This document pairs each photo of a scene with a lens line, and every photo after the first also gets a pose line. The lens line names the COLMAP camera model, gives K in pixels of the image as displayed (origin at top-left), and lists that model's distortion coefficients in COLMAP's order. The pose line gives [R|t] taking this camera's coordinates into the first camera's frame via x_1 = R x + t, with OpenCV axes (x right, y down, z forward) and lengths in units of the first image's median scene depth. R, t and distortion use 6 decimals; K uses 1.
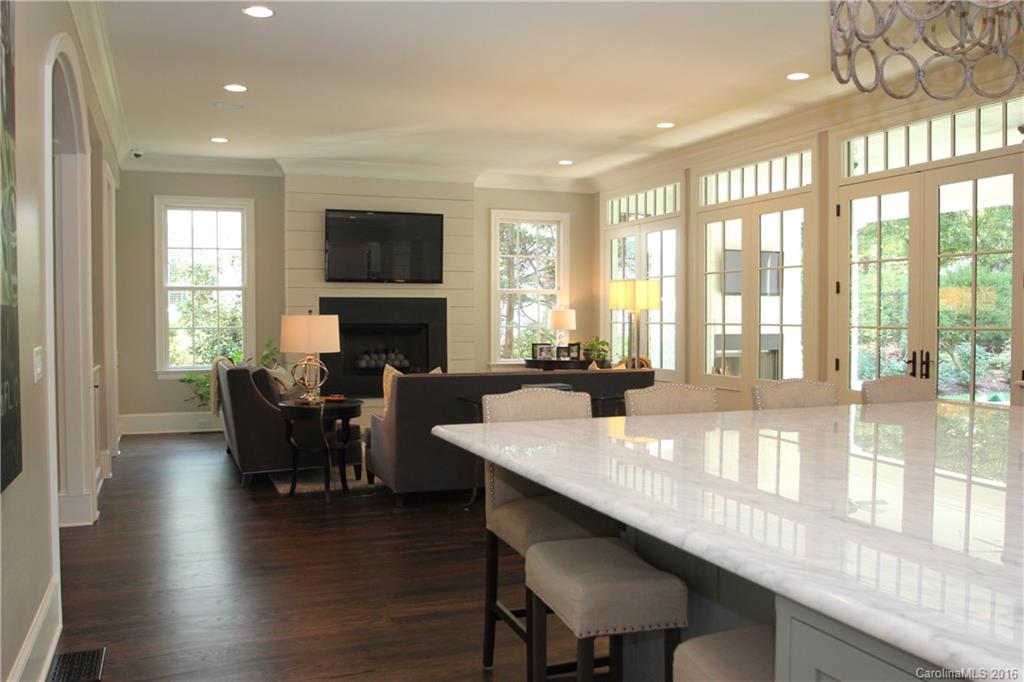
lens RADIAL K [[897.9, 0, 506.0], [0, 897.9, 337.7], [0, 0, 1]] dist [-0.056926, 0.006620]
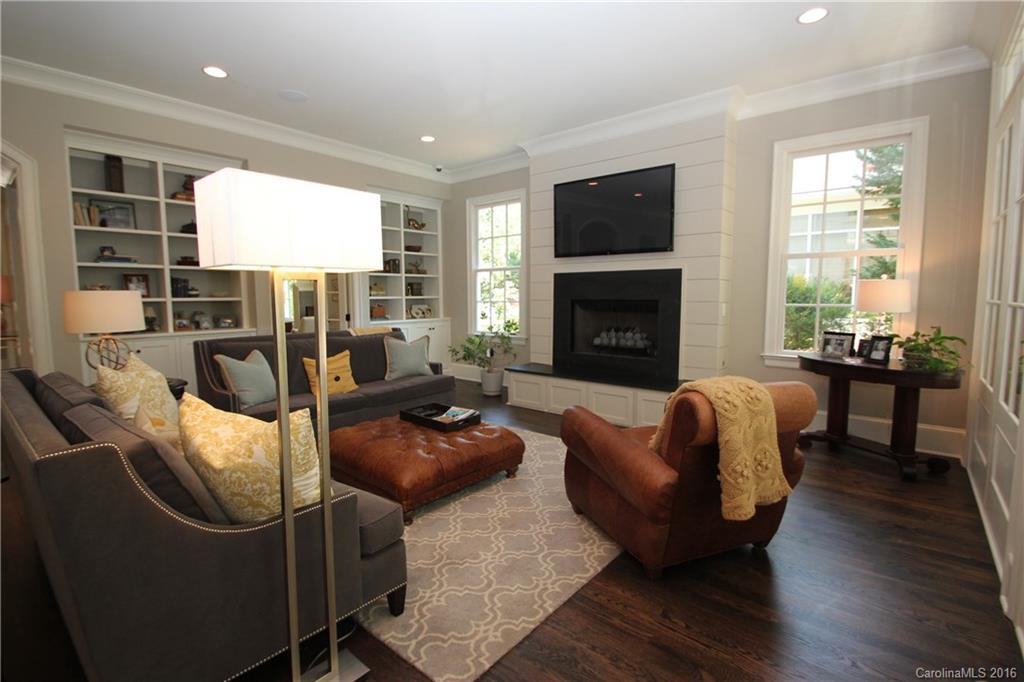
lens RADIAL K [[478.4, 0, 510.3], [0, 478.4, 338.9], [0, 0, 1]] dist [-0.005518, -0.007306]
pose [[0.482930, 0.081638, -0.871845, 0.243901], [-0.017251, 0.996338, 0.083740, -0.014809], [0.875489, -0.025401, 0.482570, 0.662333]]
